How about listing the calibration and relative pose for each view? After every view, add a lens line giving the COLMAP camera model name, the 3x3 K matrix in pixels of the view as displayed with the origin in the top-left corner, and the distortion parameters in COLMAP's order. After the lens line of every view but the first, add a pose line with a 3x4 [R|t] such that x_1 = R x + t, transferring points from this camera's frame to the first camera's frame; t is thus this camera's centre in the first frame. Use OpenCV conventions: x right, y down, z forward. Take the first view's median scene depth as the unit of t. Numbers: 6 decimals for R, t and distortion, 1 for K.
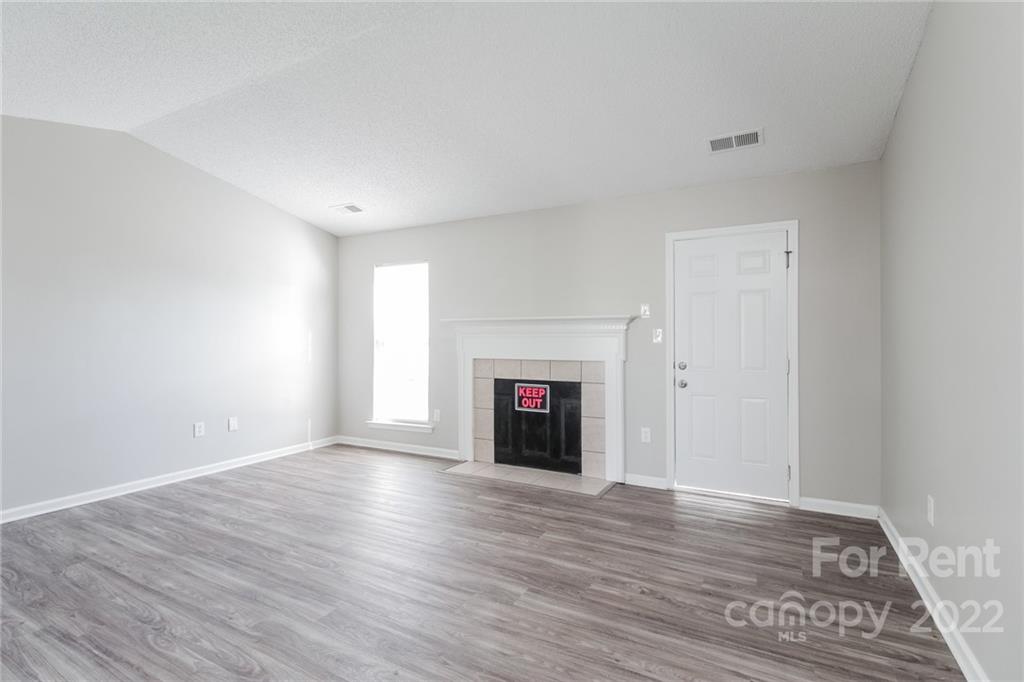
lens RADIAL K [[475.1, 0, 529.9], [0, 475.1, 334.6], [0, 0, 1]] dist [0.018988, -0.016488]
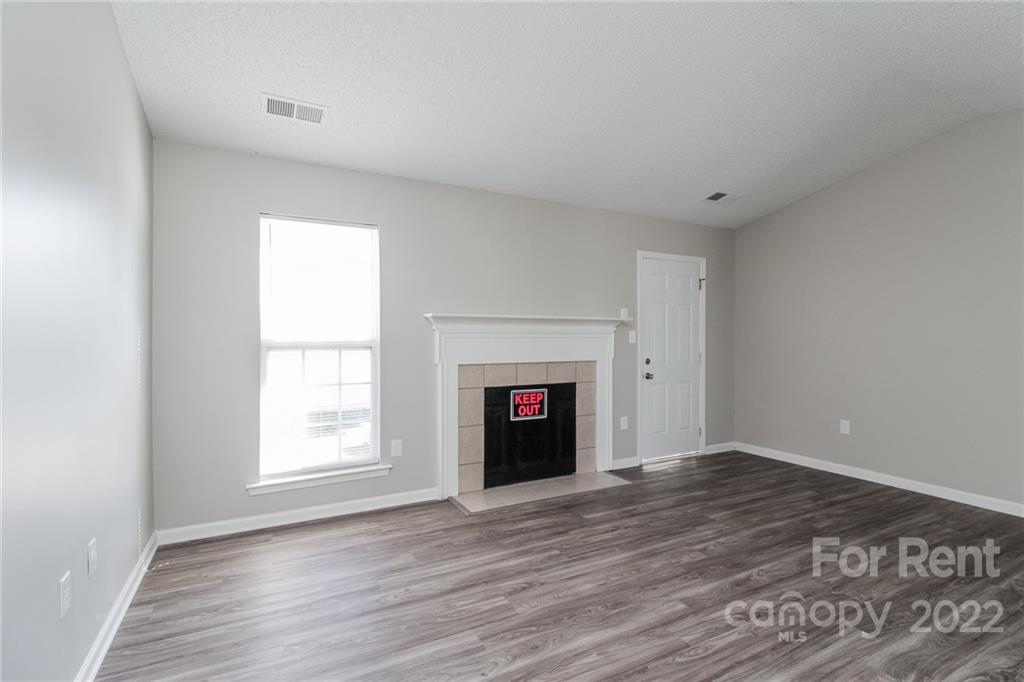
lens RADIAL K [[479.9, 0, 512.0], [0, 479.9, 341.0], [0, 0, 1]] dist [0.013447, -0.017158]
pose [[0.567433, -0.002959, 0.823414, -0.777972], [-0.004026, 0.999972, 0.006368, 0.005831], [-0.823410, -0.006929, 0.567405, 0.511324]]
